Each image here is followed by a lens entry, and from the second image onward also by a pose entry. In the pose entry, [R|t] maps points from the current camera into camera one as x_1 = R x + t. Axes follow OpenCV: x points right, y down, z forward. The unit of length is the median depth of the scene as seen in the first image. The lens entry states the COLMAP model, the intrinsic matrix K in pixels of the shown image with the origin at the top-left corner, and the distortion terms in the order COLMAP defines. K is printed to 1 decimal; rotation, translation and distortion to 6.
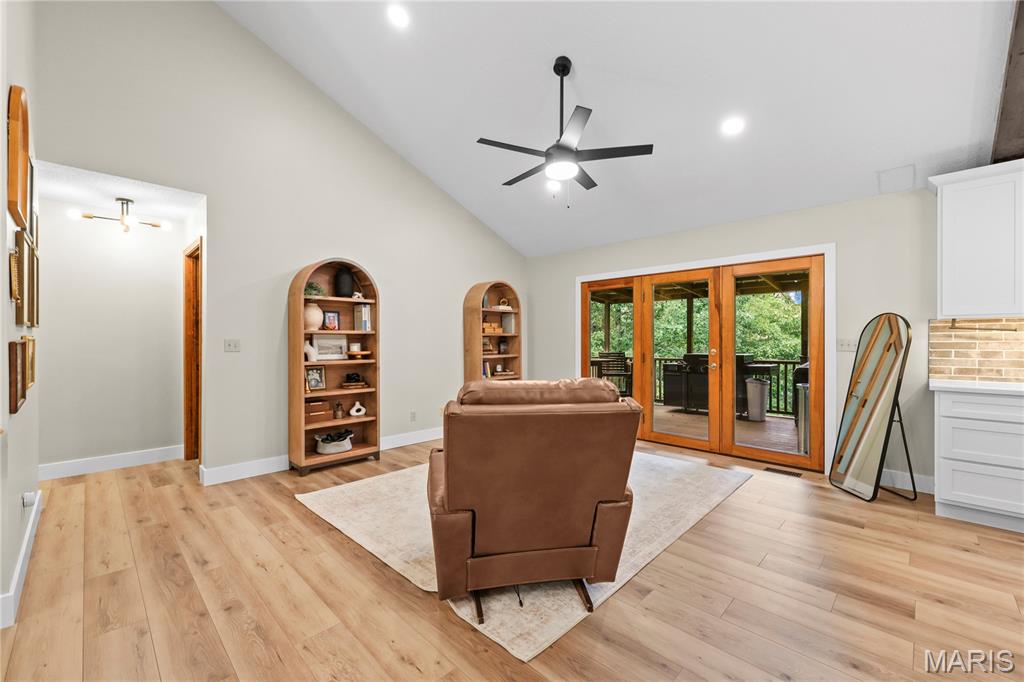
lens RADIAL K [[416.0, 0, 513.1], [0, 416.0, 339.1], [0, 0, 1]] dist [0.000706, -0.000328]
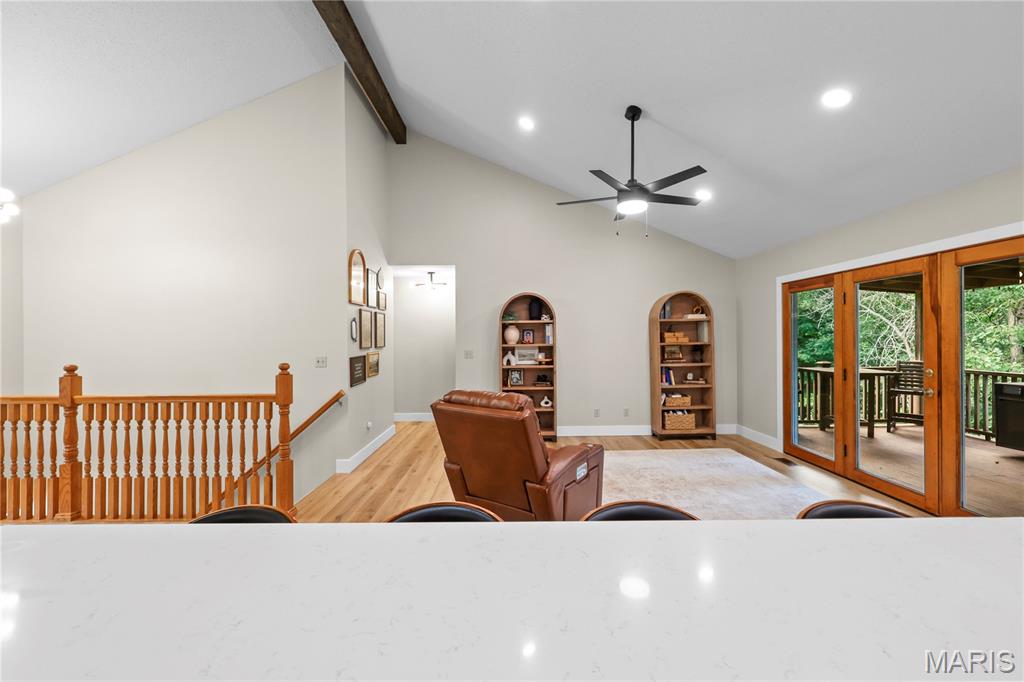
lens RADIAL K [[416.0, 0, 520.2], [0, 416.0, 338.9], [0, 0, 1]] dist [0.000706, -0.000328]
pose [[0.706420, -0.005205, -0.707774, 0.523109], [0.014399, 0.999872, 0.007018, -0.045928], [0.707646, -0.015148, 0.706404, -0.006545]]
